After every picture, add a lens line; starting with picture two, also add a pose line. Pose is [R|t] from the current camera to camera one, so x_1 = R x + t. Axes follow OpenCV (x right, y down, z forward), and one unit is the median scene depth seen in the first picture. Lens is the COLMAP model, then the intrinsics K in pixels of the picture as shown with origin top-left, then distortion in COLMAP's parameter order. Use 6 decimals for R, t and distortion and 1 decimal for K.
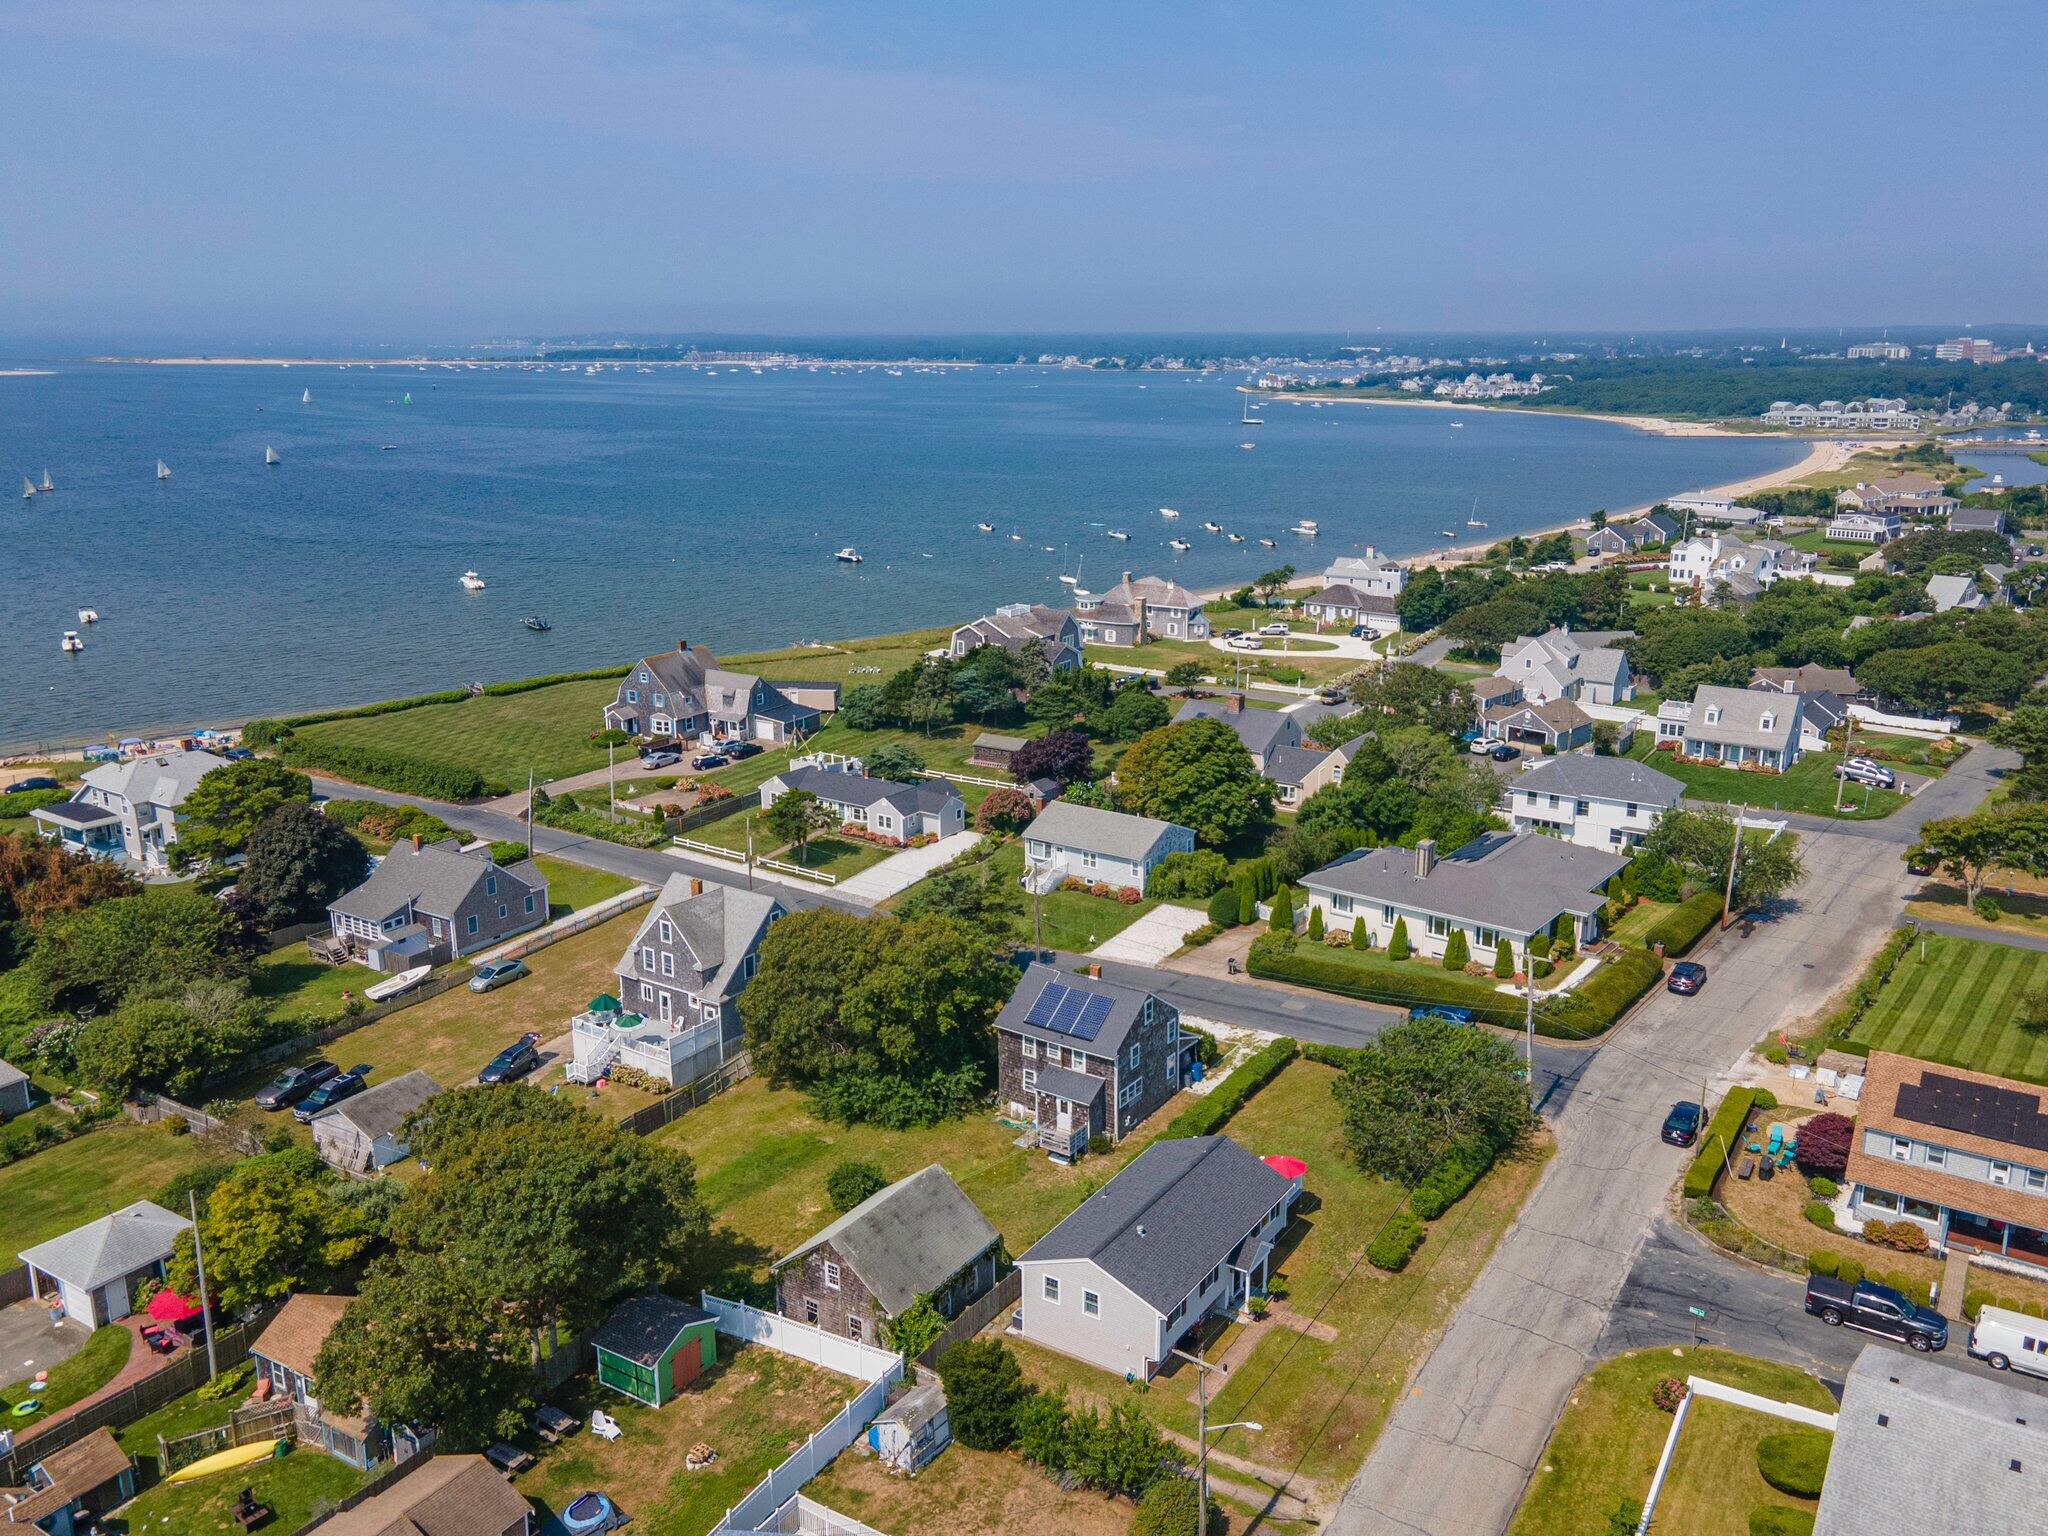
lens RADIAL K [[1532.9, 0, 1082.5], [0, 1532.9, 671.1], [0, 0, 1]] dist [0.031965, 0.007567]
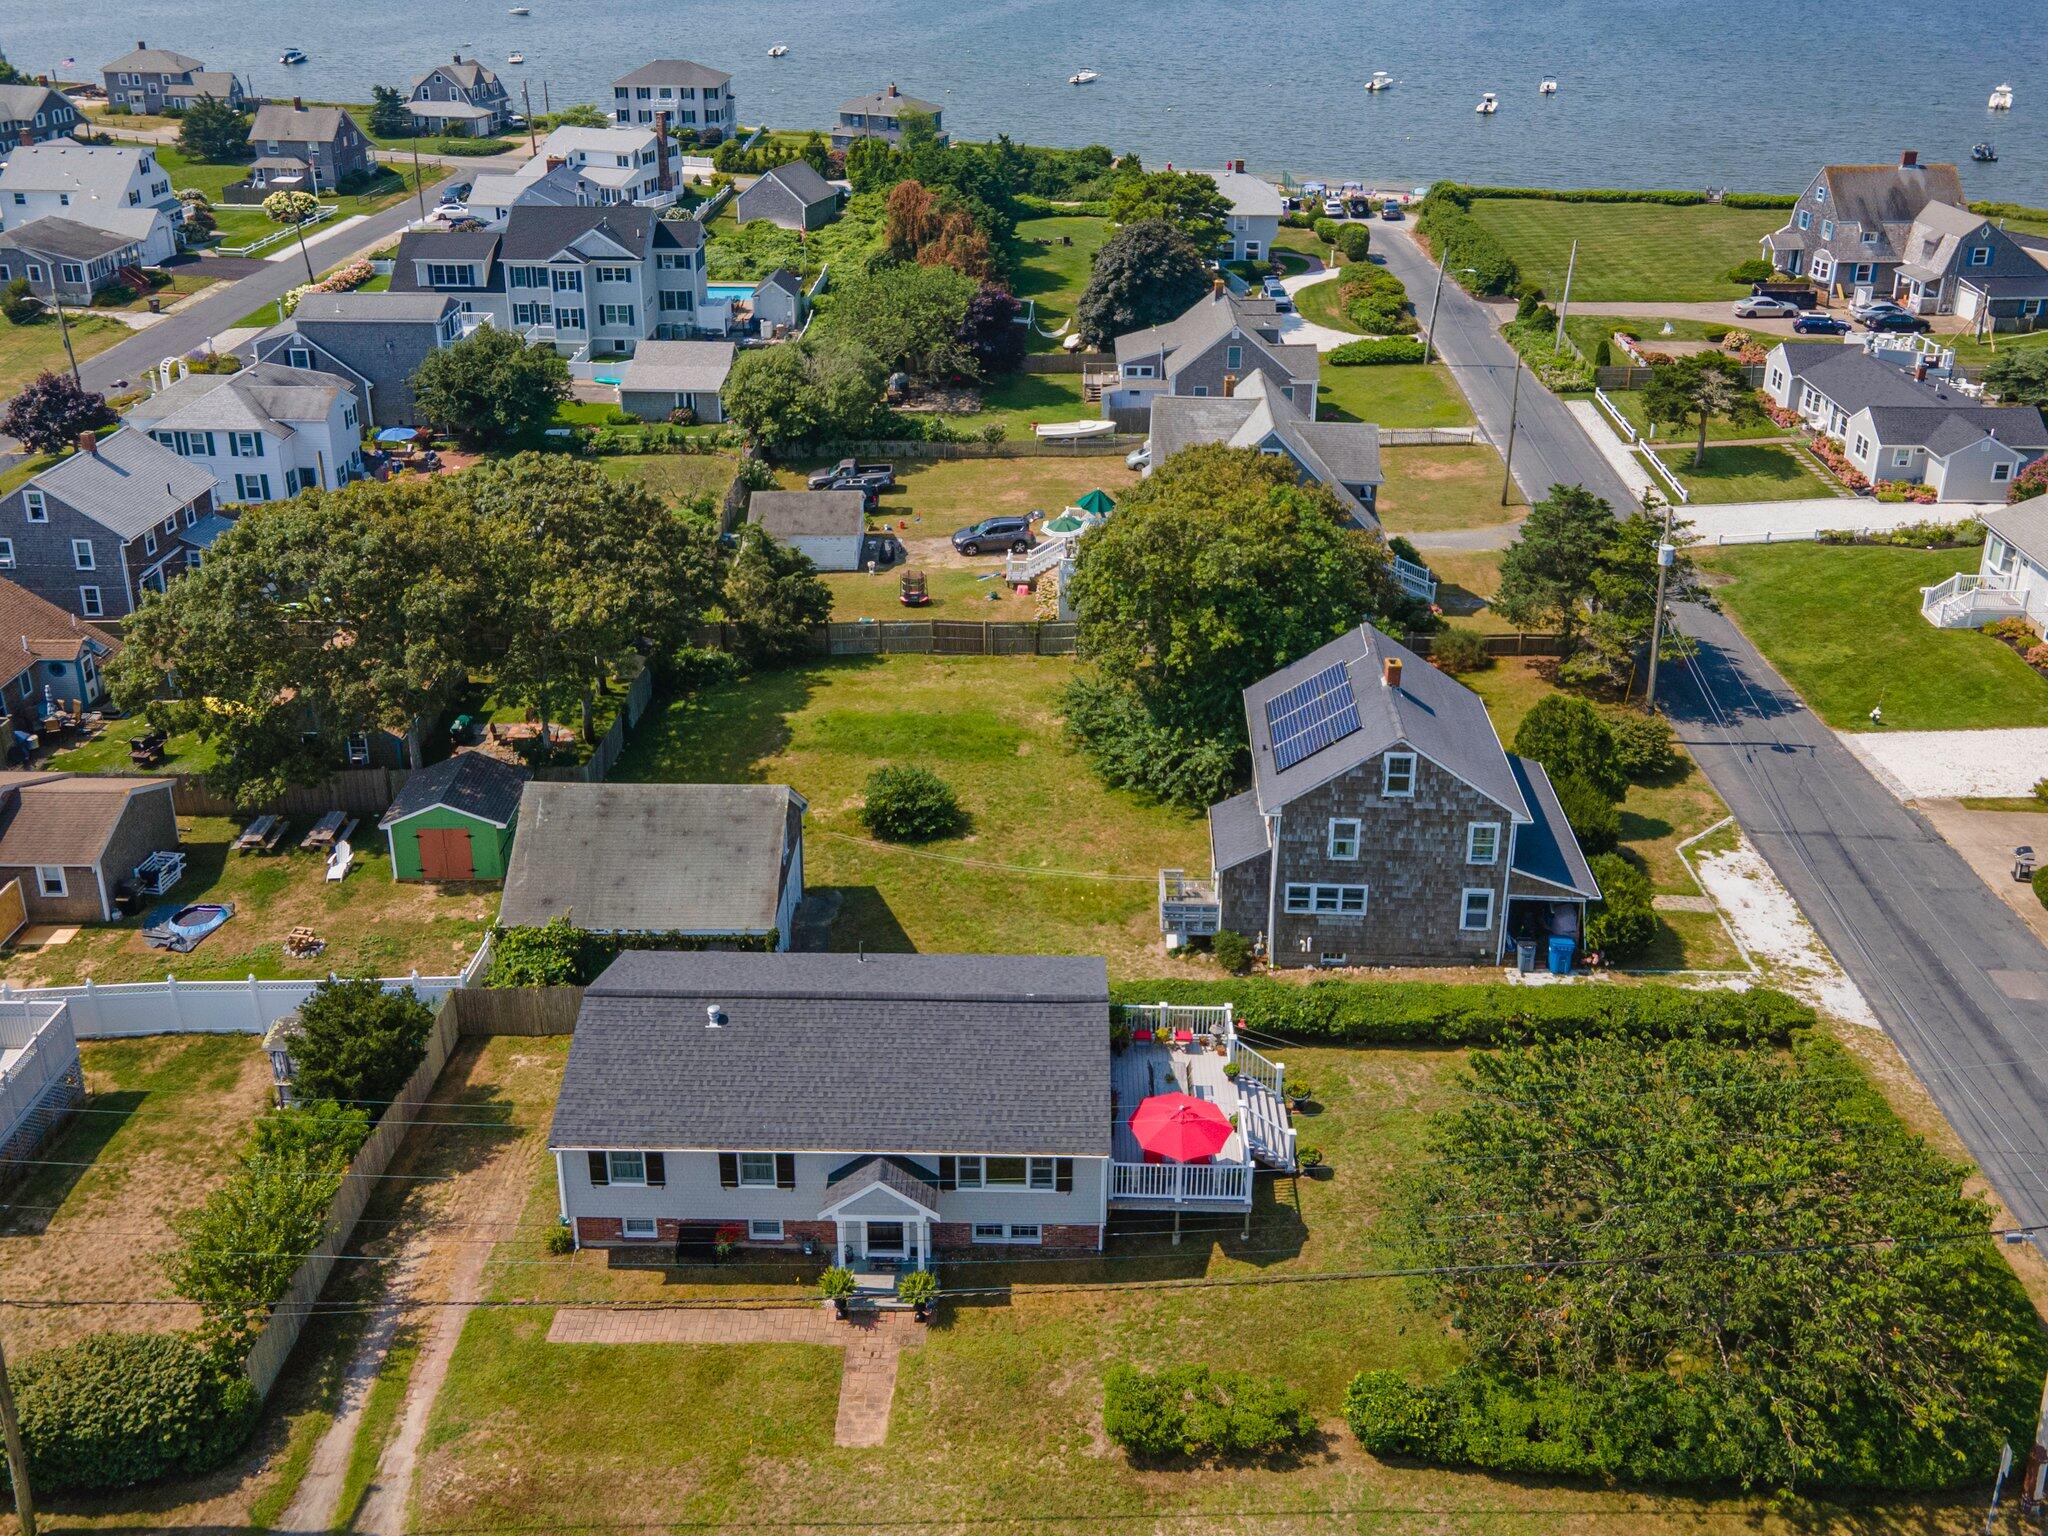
lens RADIAL K [[1775.8, 0, 1085.9], [0, 1775.8, 478.7], [0, 0, 1]] dist [0.031736, 0.008532]
pose [[0.534883, 0.281152, -0.796777, 0.297268], [-0.176772, 0.959382, 0.219861, 0.012511], [0.826227, 0.023248, 0.562857, 0.405841]]
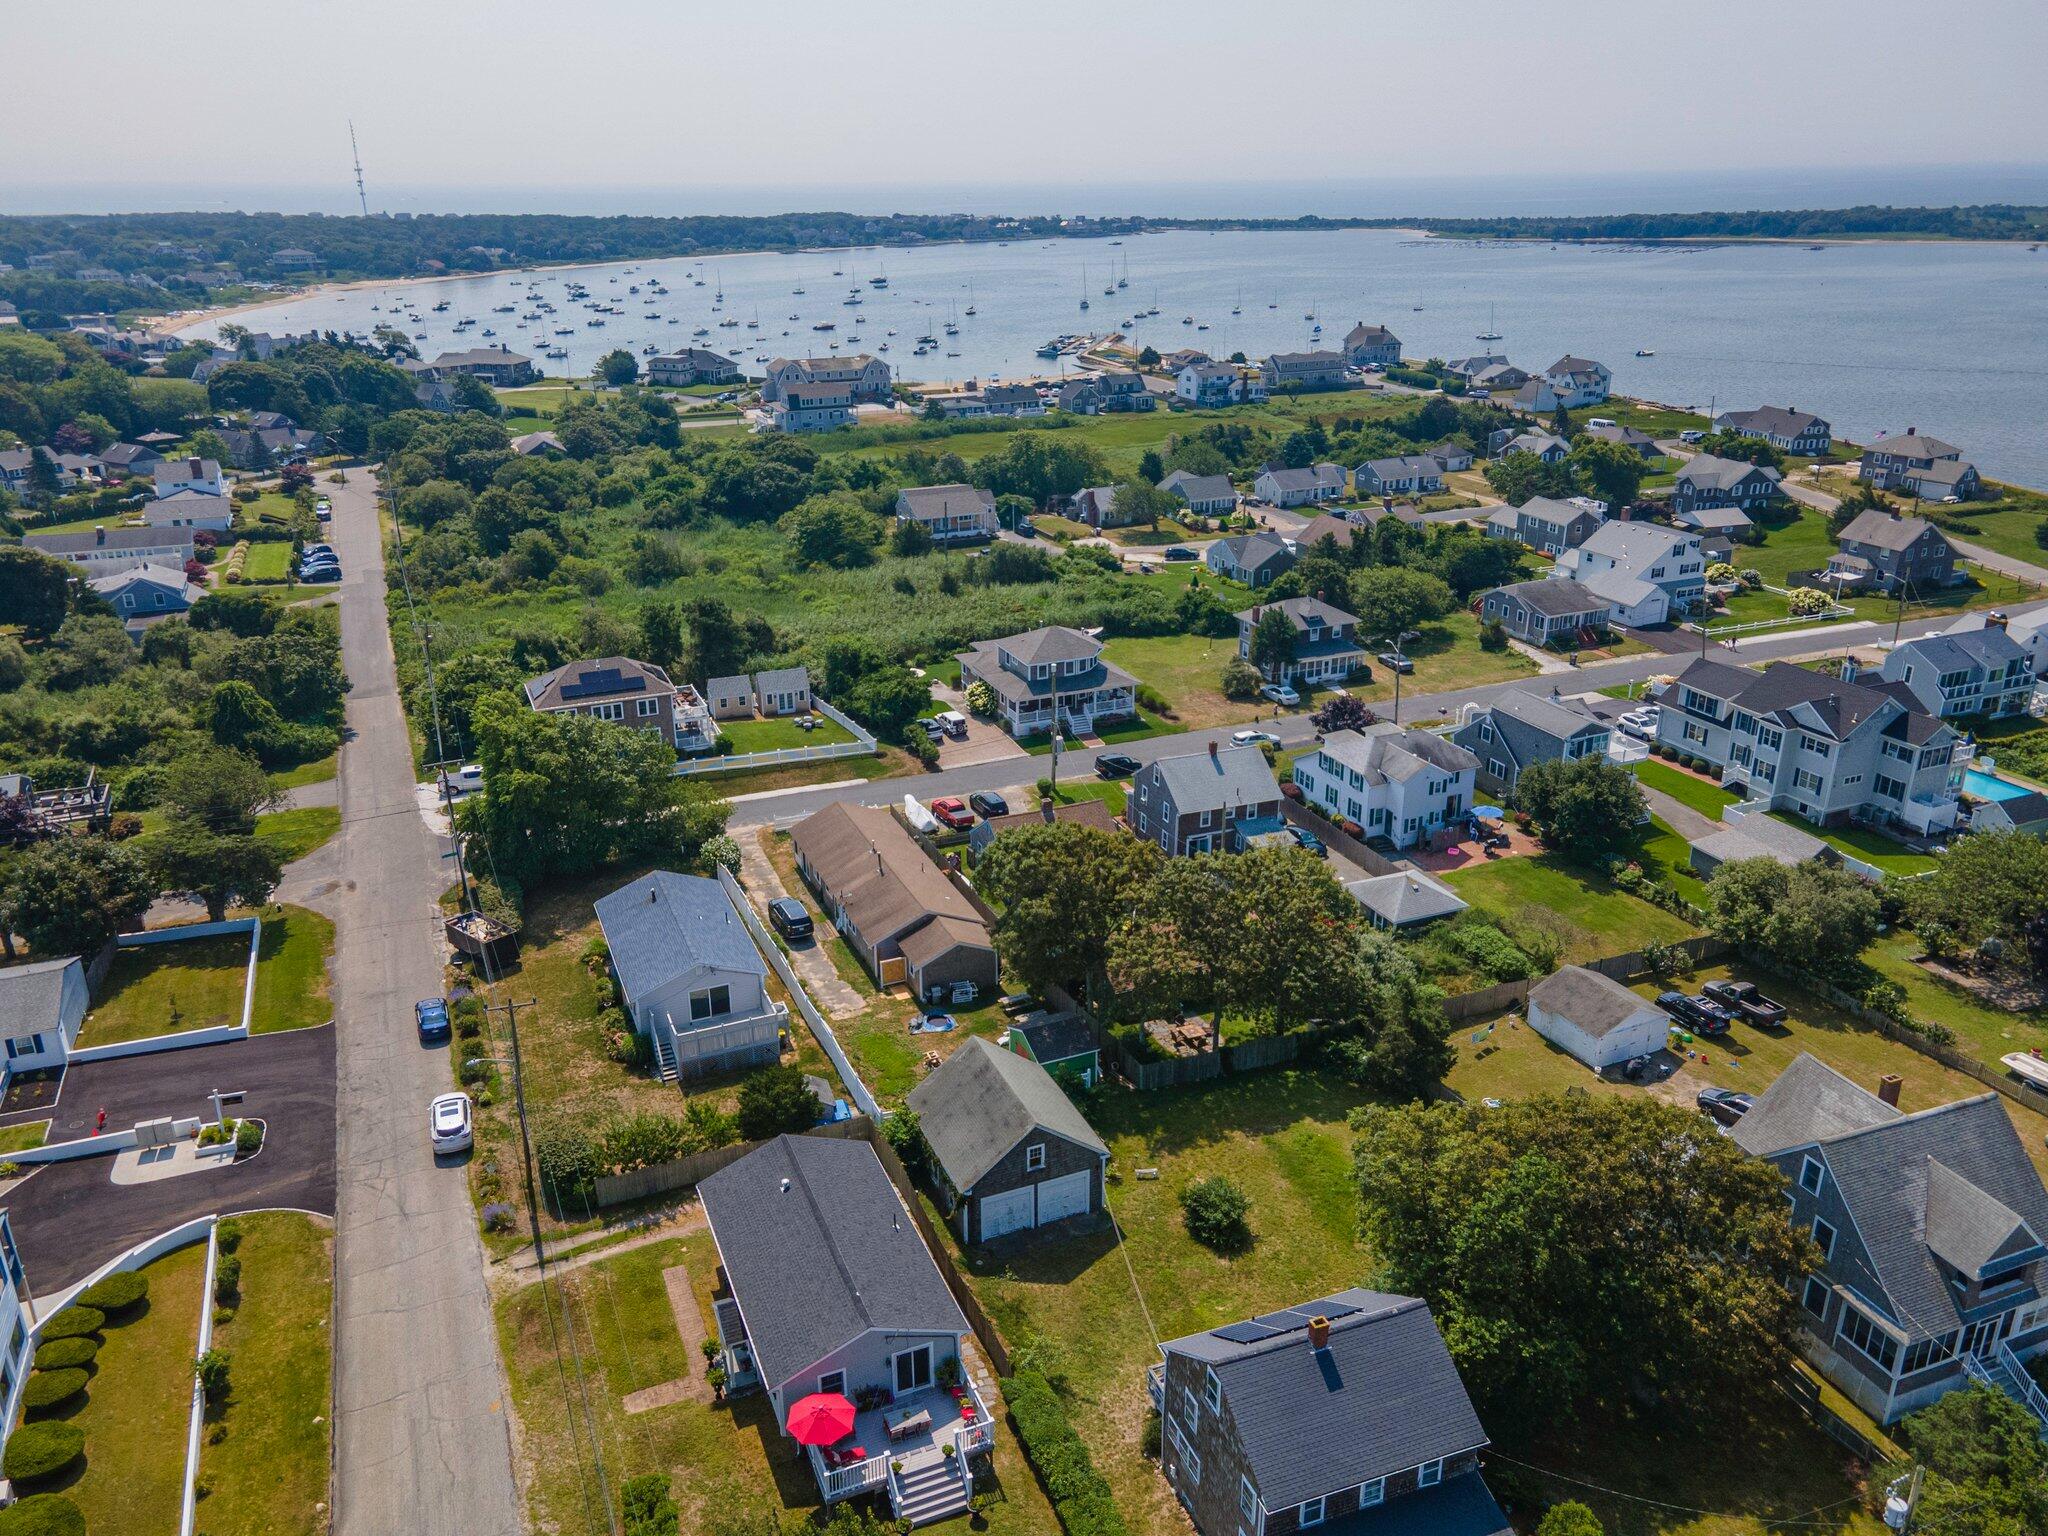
lens RADIAL K [[1542.2, 0, 1042.4], [0, 1542.2, 758.8], [0, 0, 1]] dist [0.008268, 0.065625]
pose [[-0.562002, 0.293329, -0.773377, 0.320736], [-0.170551, 0.873818, 0.455361, -0.167375], [0.809361, 0.387814, -0.441061, 0.774052]]
